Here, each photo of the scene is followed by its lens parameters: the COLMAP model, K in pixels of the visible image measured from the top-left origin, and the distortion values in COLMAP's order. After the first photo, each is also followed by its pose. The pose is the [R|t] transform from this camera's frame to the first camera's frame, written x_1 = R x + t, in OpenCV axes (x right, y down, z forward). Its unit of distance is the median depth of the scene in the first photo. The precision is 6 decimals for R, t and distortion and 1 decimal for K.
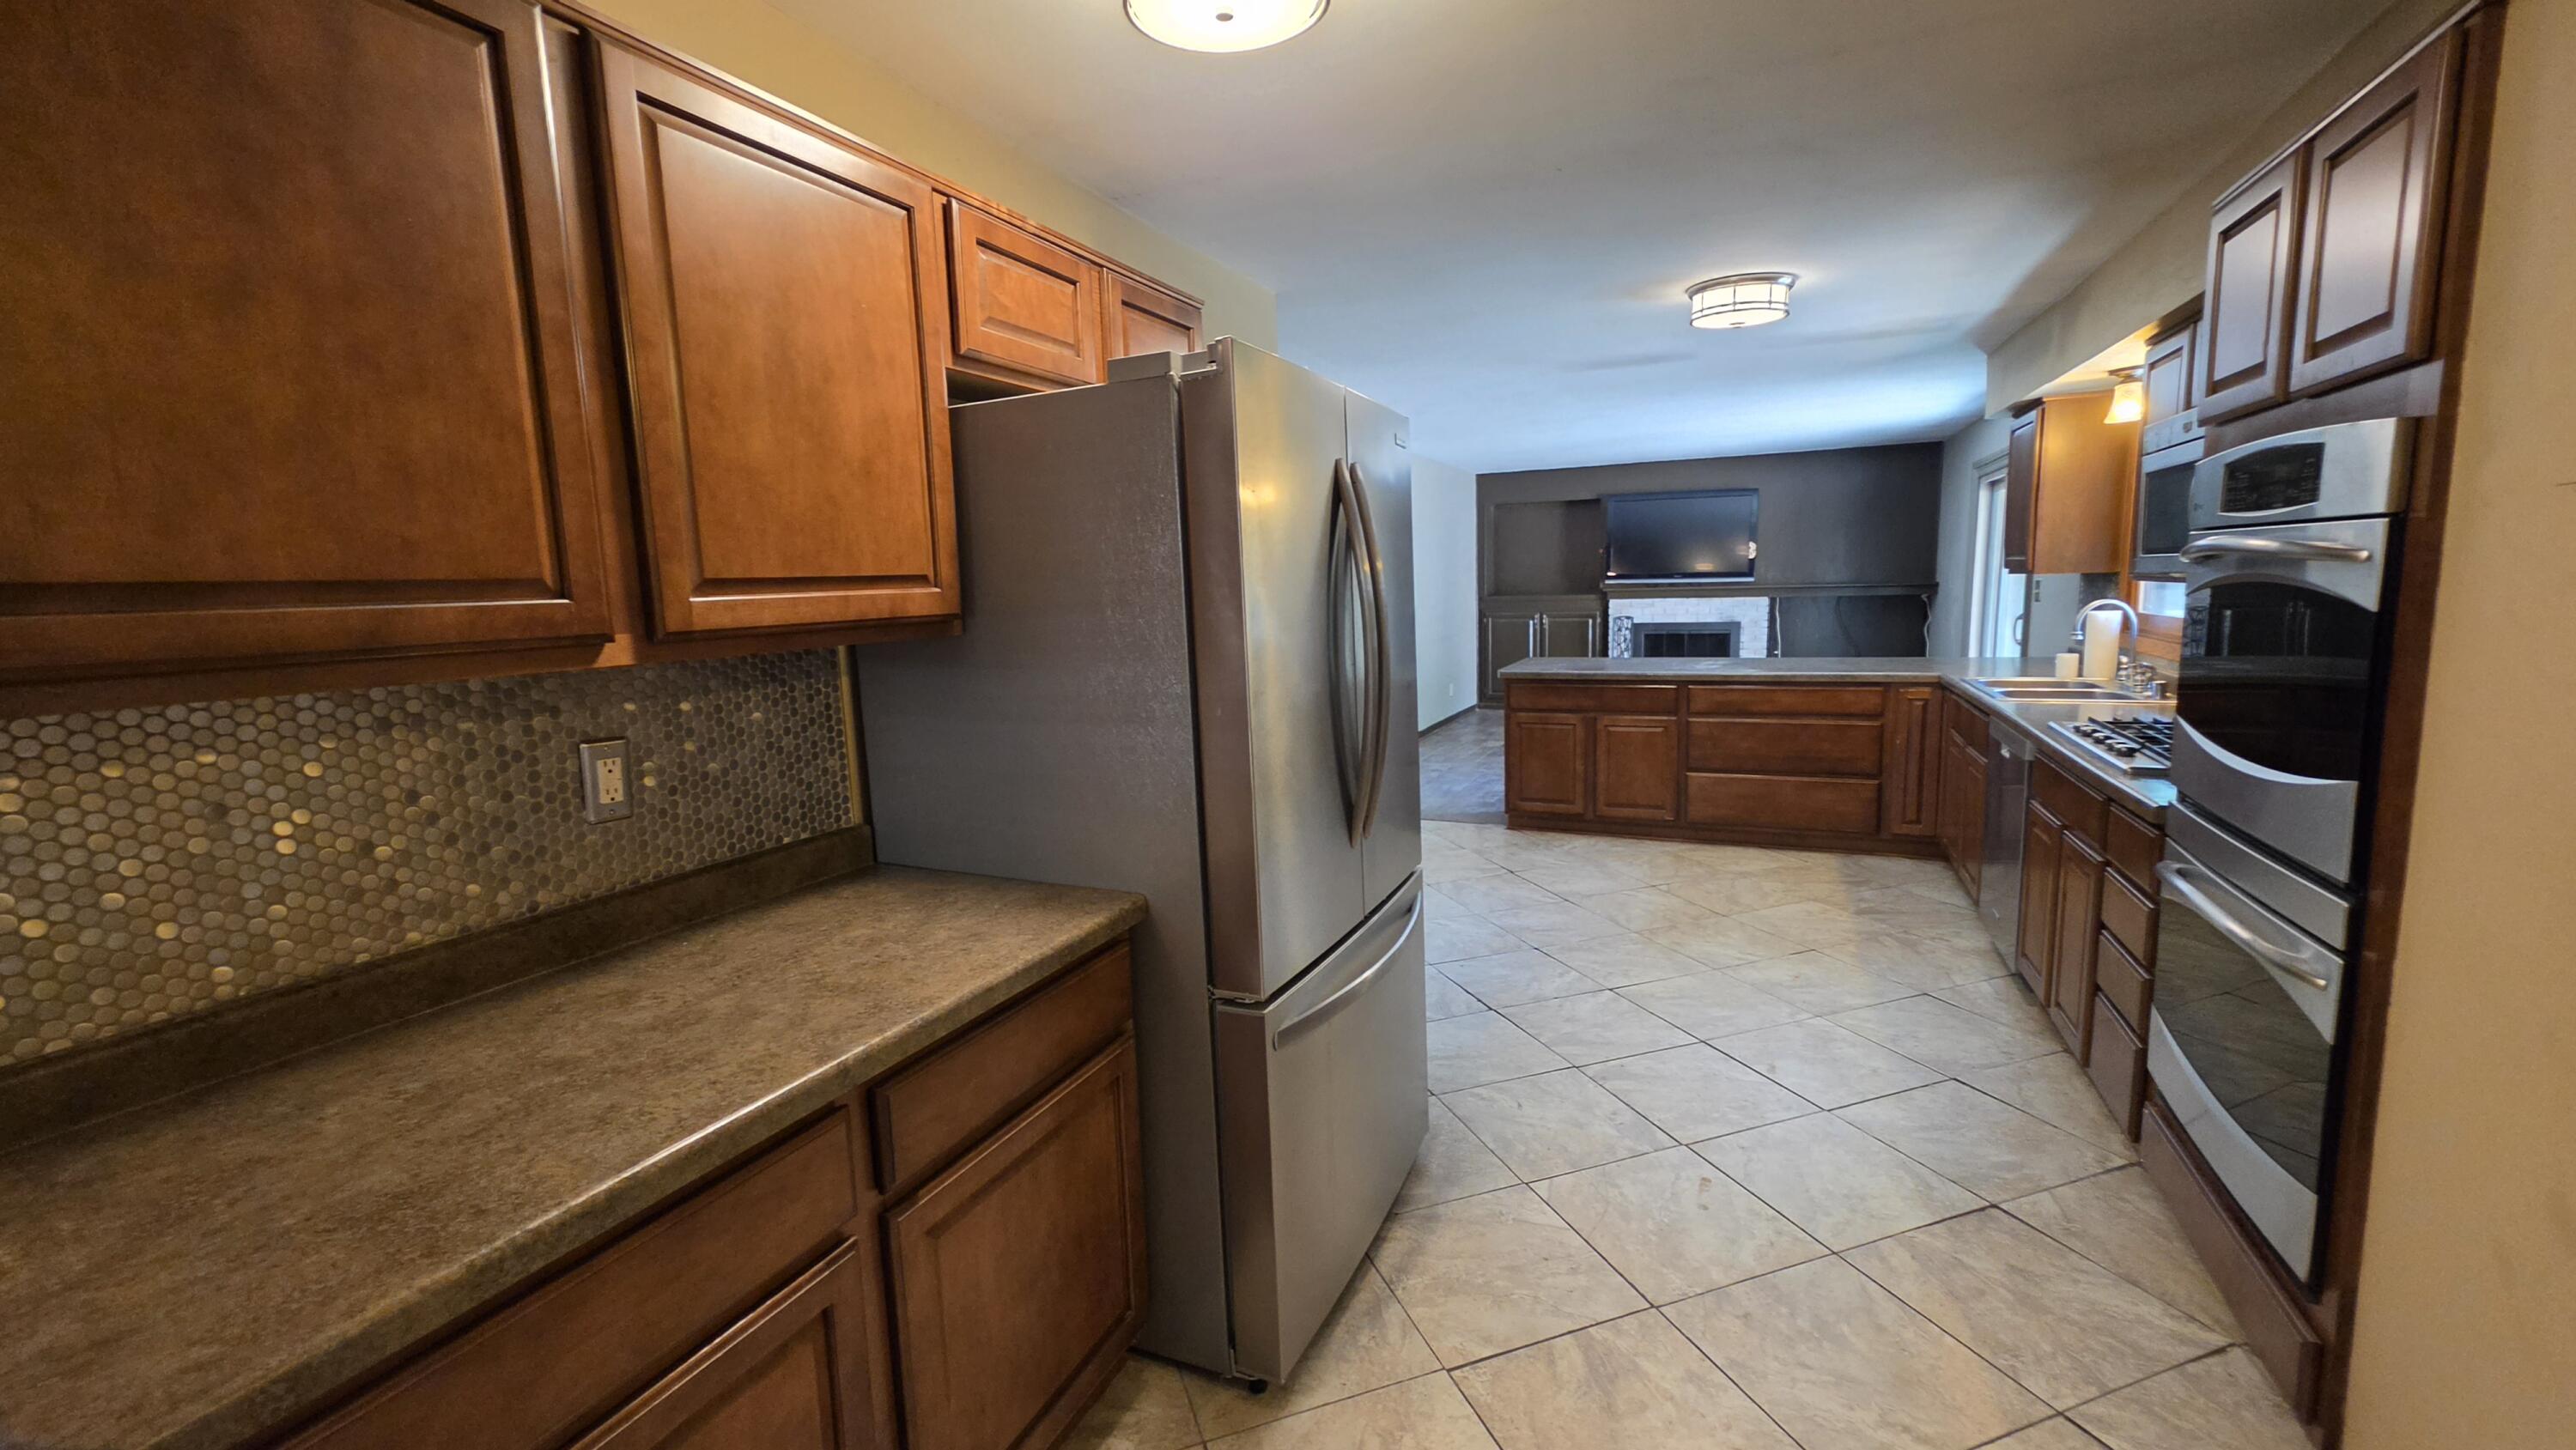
lens RADIAL K [[1024.4, 0, 1287.0], [0, 1024.4, 720.1], [0, 0, 1]] dist [0.002154, 0.000649]
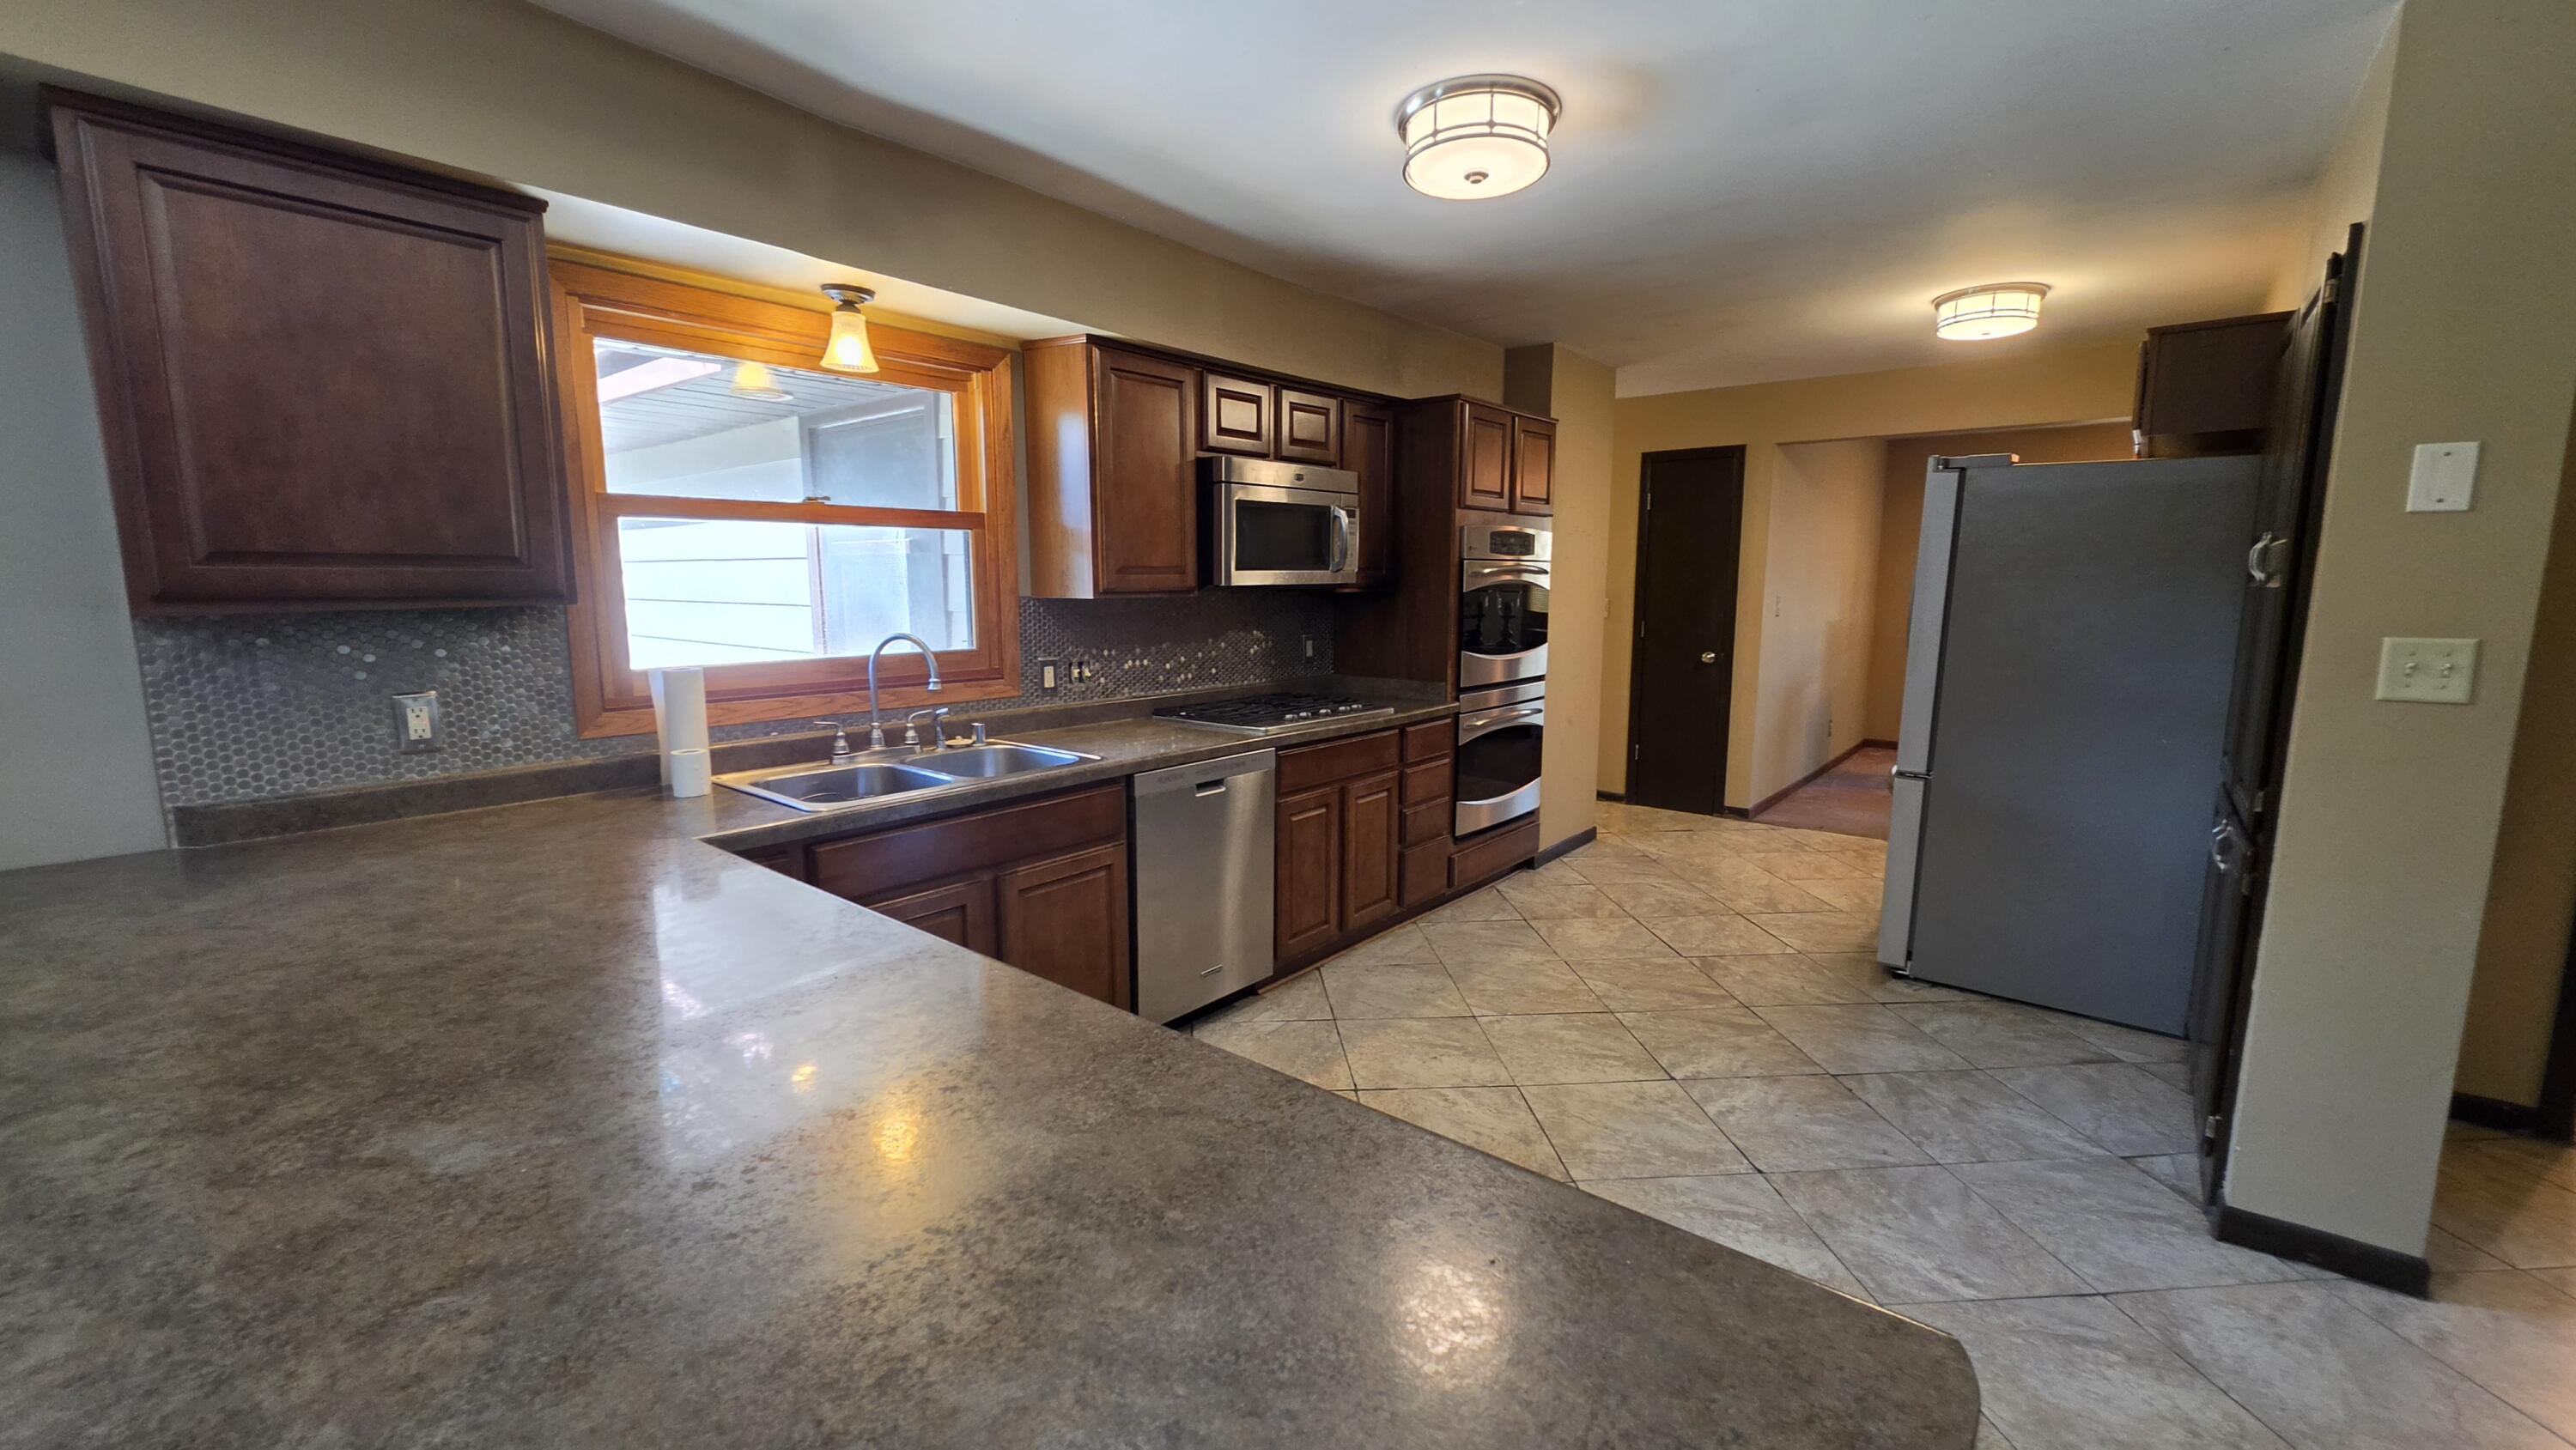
lens RADIAL K [[1024.4, 0, 1290.6], [0, 1024.4, 726.0], [0, 0, 1]] dist [0.002154, 0.000649]
pose [[-0.964903, -0.001993, 0.262598, 0.287329], [0.070619, 0.961166, 0.266782, -0.179344], [-0.252932, 0.275964, -0.927292, 1.275784]]
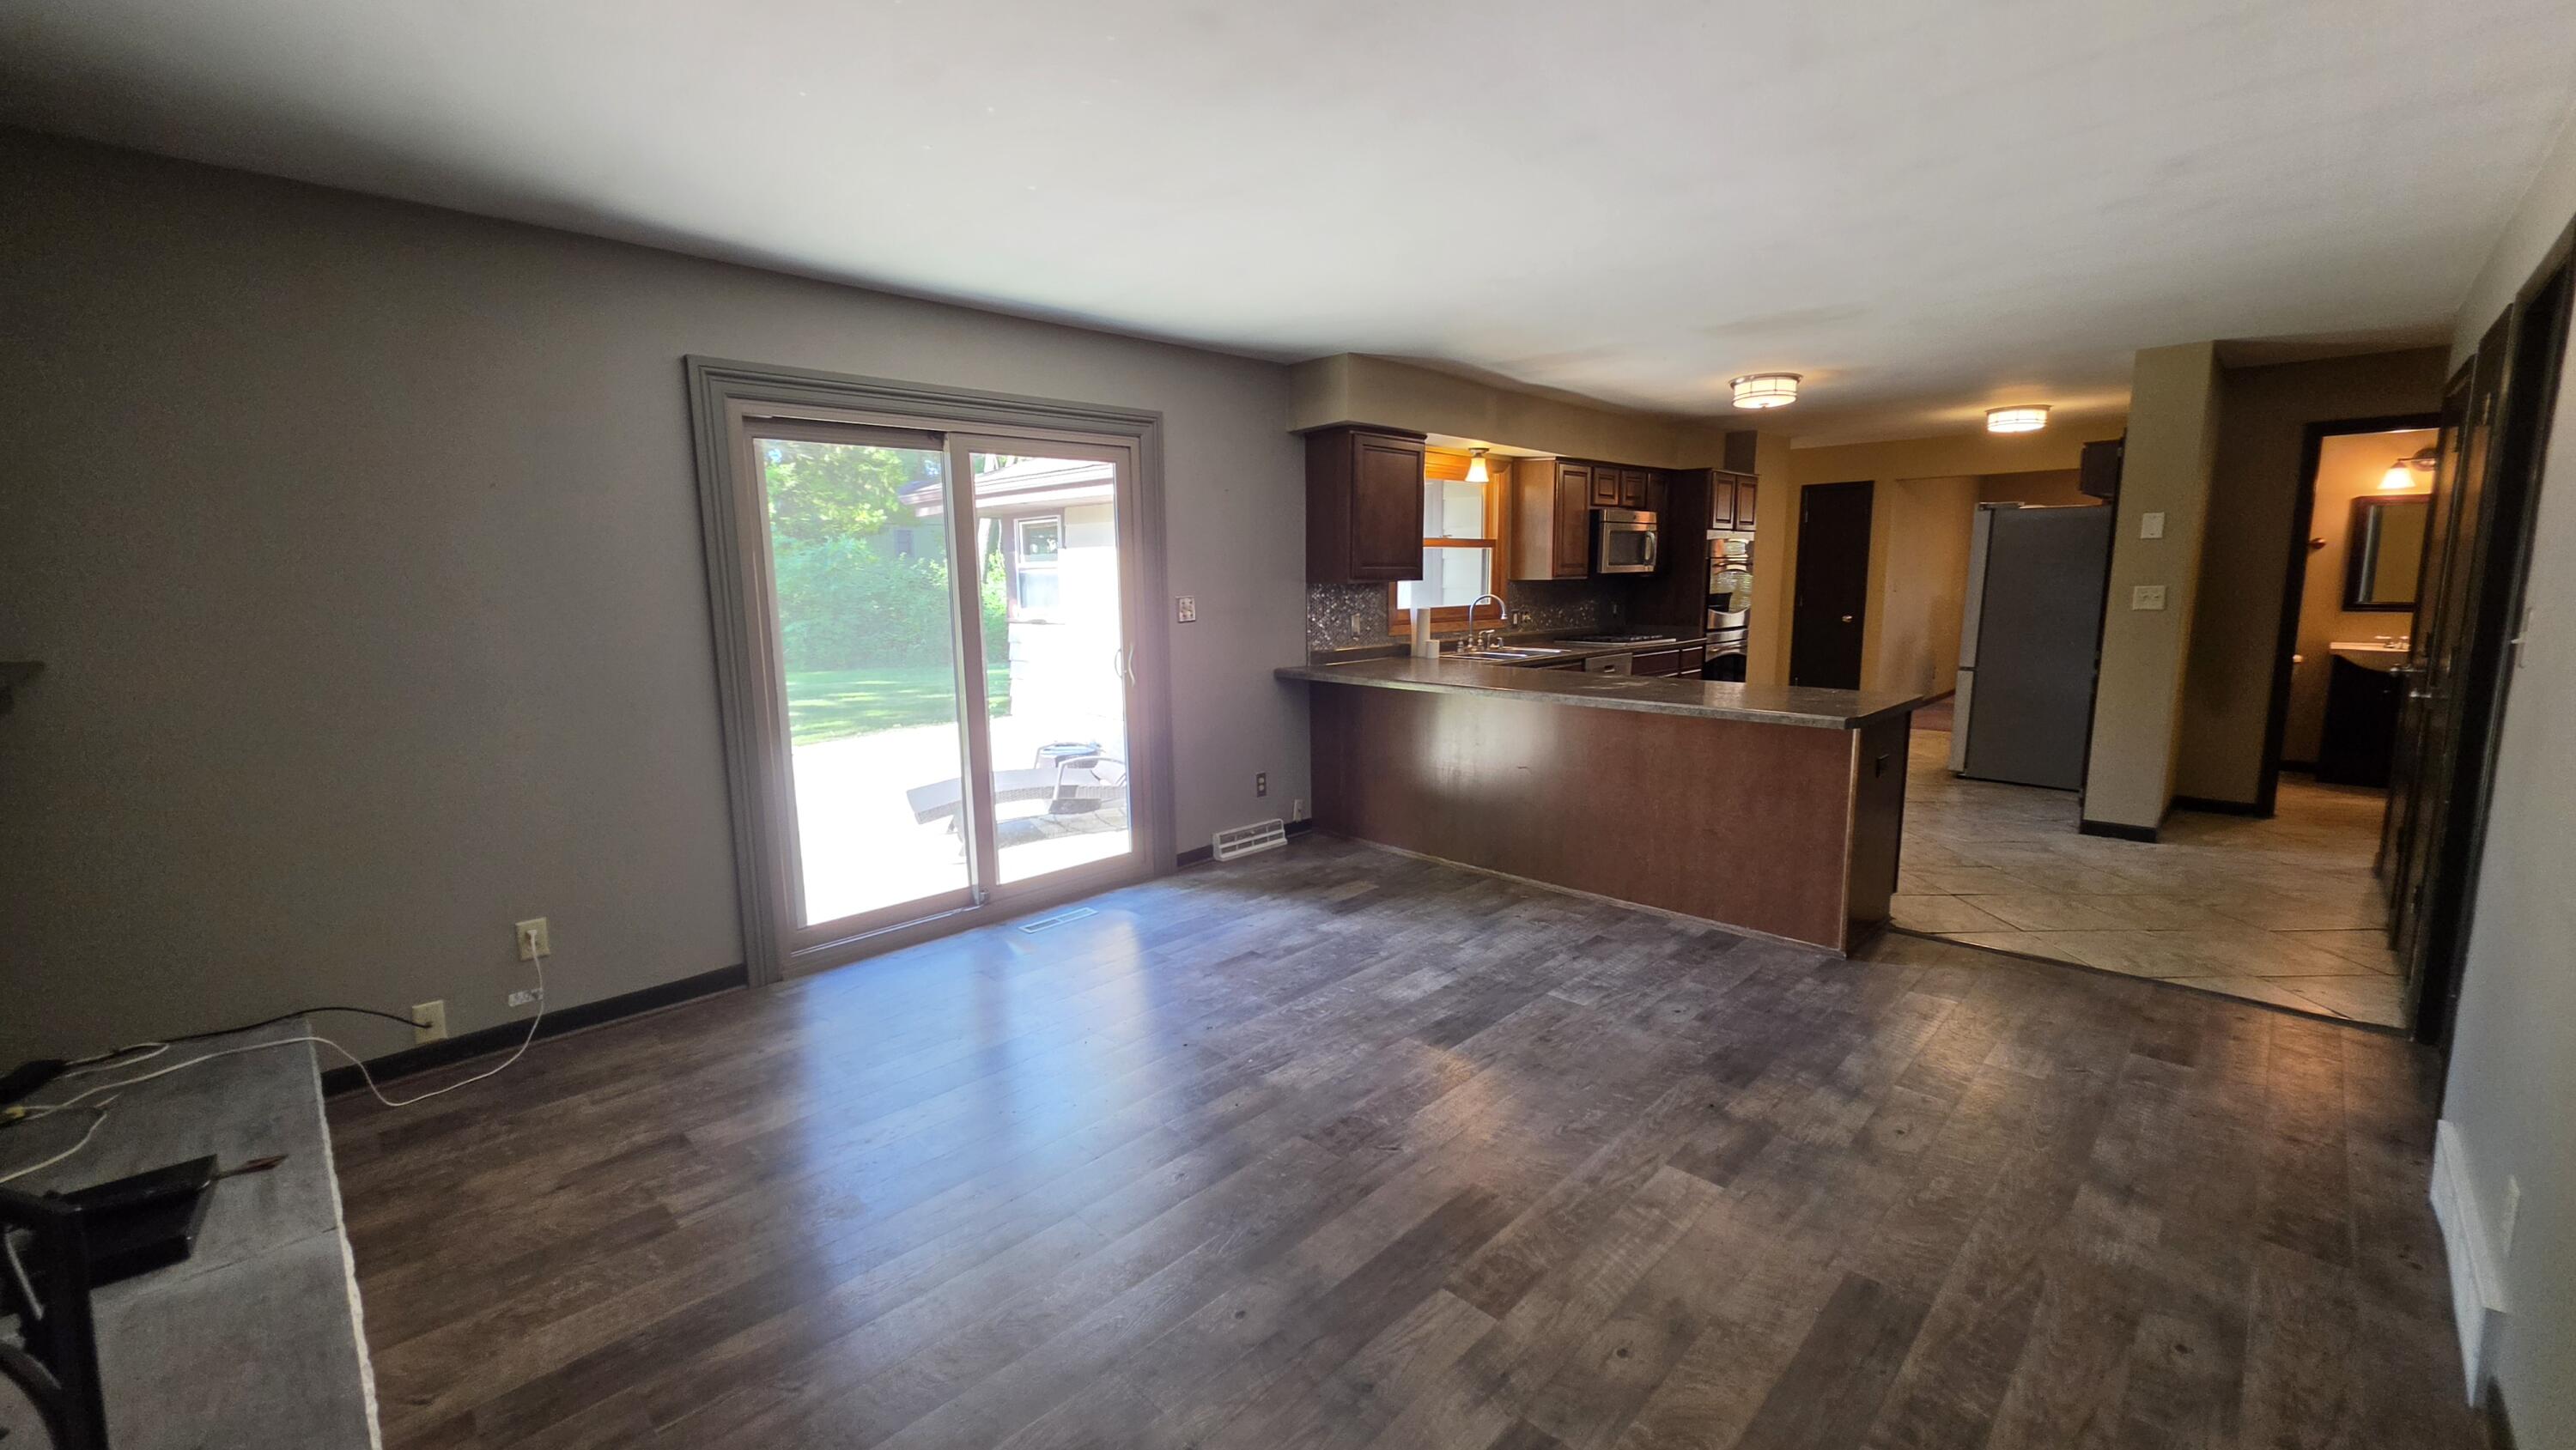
lens RADIAL K [[1024.4, 0, 1282.2], [0, 1024.4, 718.7], [0, 0, 1]] dist [0.002154, 0.000649]
pose [[-0.934817, -0.005336, 0.355089, 0.424135], [0.092154, 0.961990, 0.257064, -0.295781], [-0.342964, 0.273031, -0.898793, 2.069352]]
